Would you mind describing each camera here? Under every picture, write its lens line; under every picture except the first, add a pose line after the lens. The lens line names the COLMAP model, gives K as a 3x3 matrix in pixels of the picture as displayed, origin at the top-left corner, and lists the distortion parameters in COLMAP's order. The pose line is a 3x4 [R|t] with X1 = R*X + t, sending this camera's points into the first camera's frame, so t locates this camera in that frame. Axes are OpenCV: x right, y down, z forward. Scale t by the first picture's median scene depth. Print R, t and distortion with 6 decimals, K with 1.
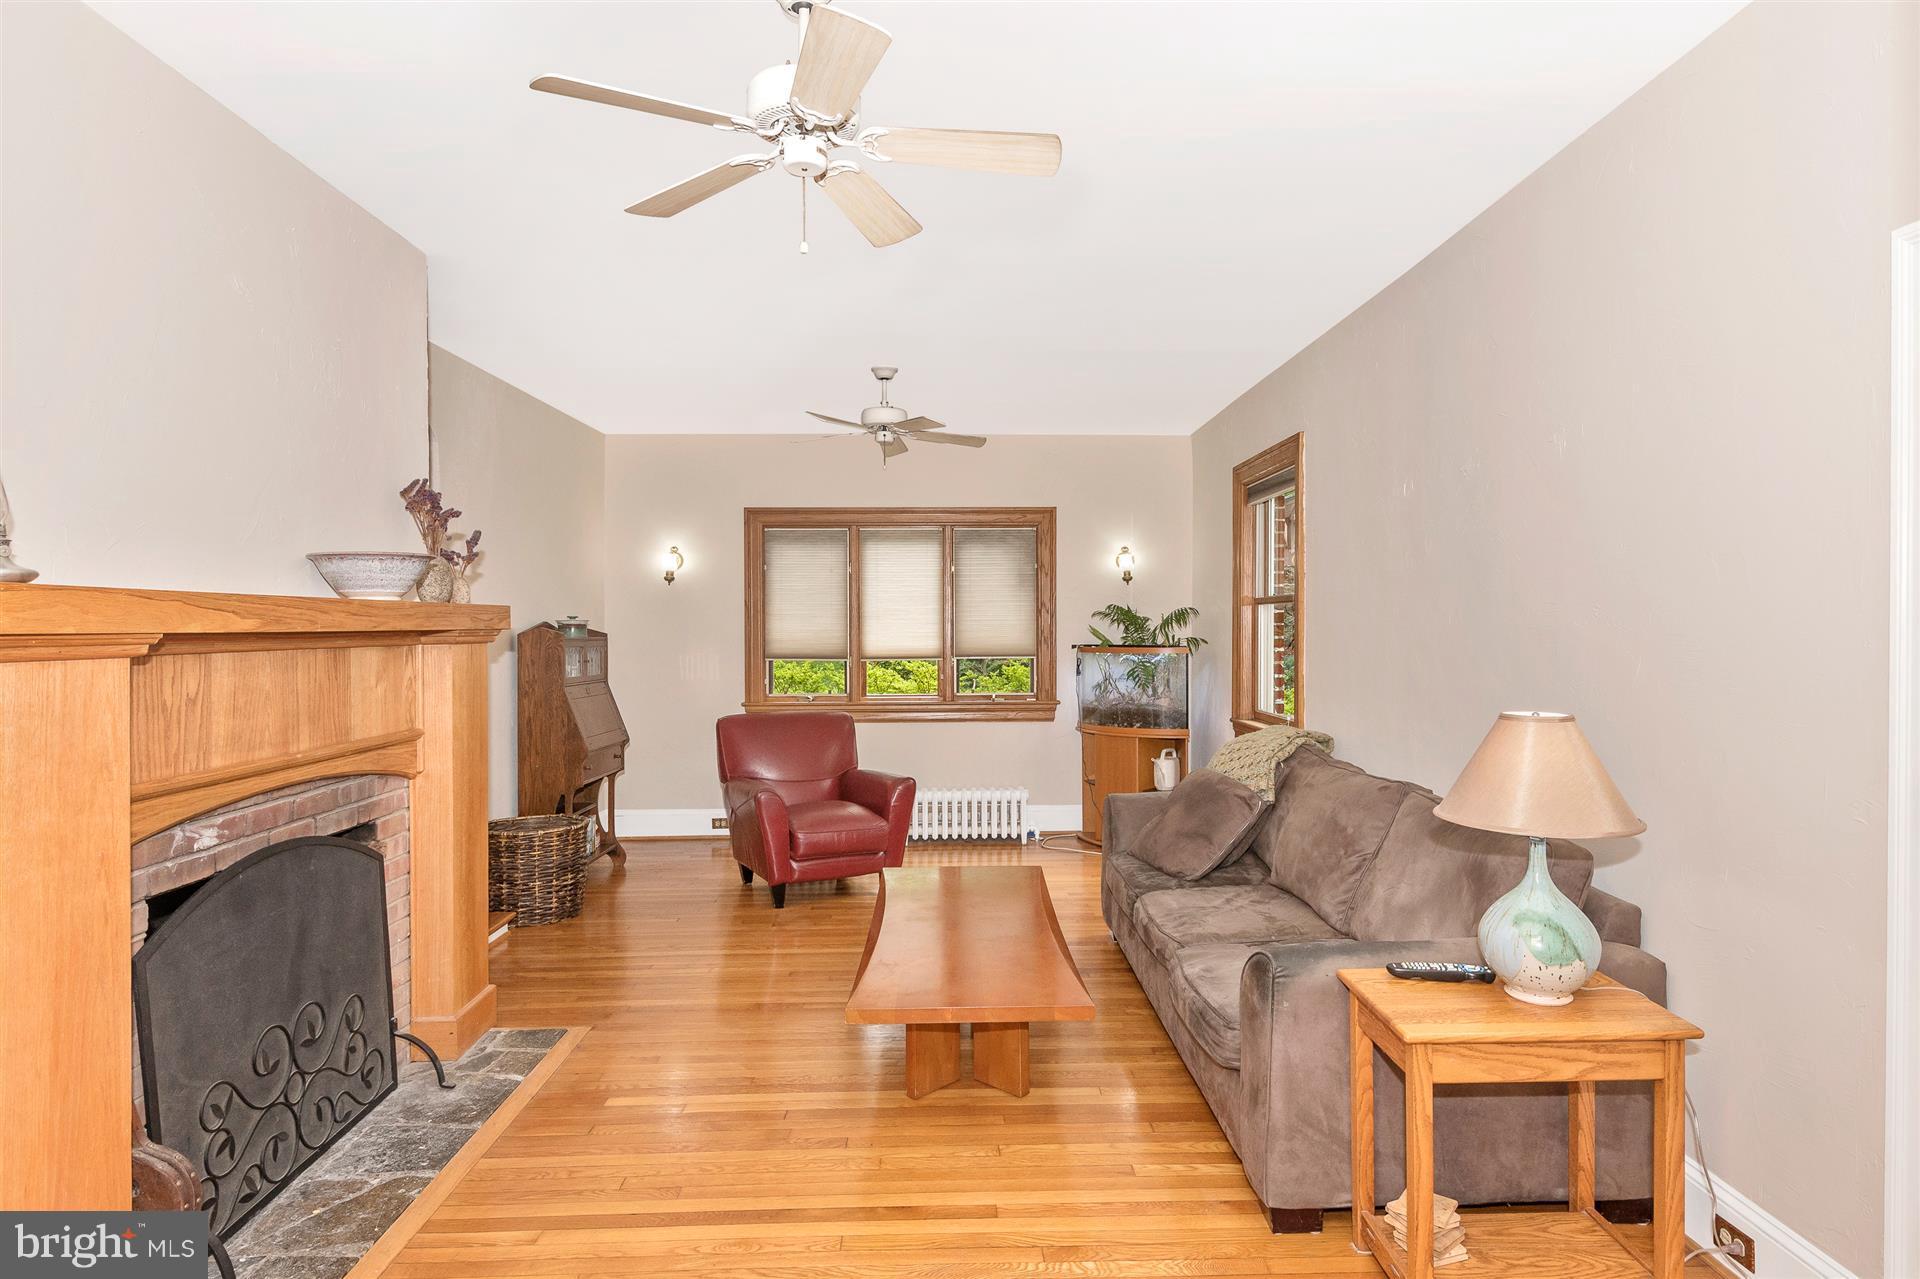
lens RADIAL K [[1062.6, 0, 955.4], [0, 1062.6, 639.6], [0, 0, 1]] dist [0.028276, -0.016872]
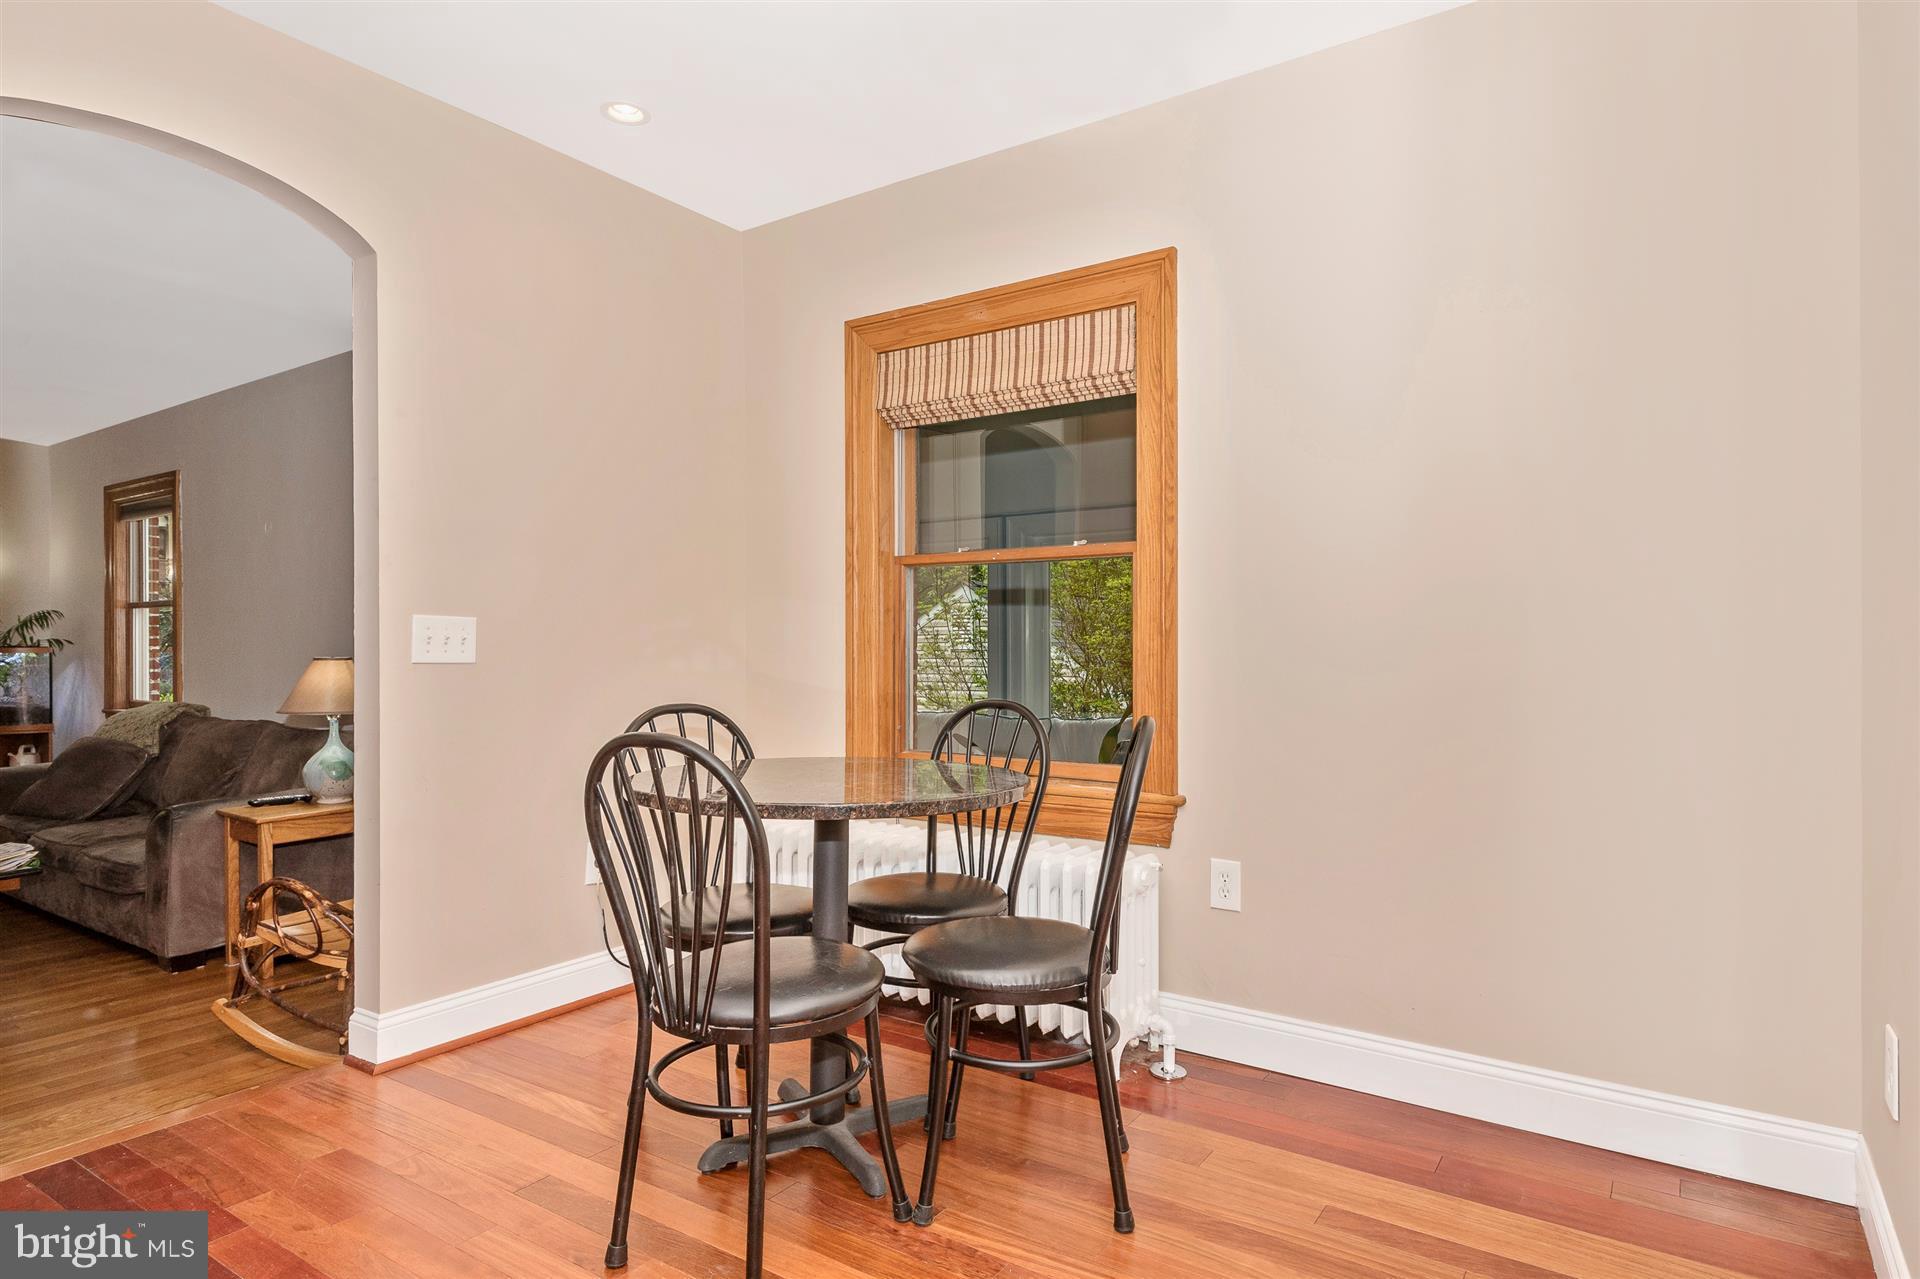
lens RADIAL K [[1062.6, 0, 956.4], [0, 1062.6, 644.6], [0, 0, 1]] dist [0.028276, -0.016872]
pose [[0.578088, 0.000593, 0.815974, -0.150770], [0.013539, 0.999855, -0.010318, 0.030577], [-0.815862, 0.017012, 0.577996, -0.404407]]
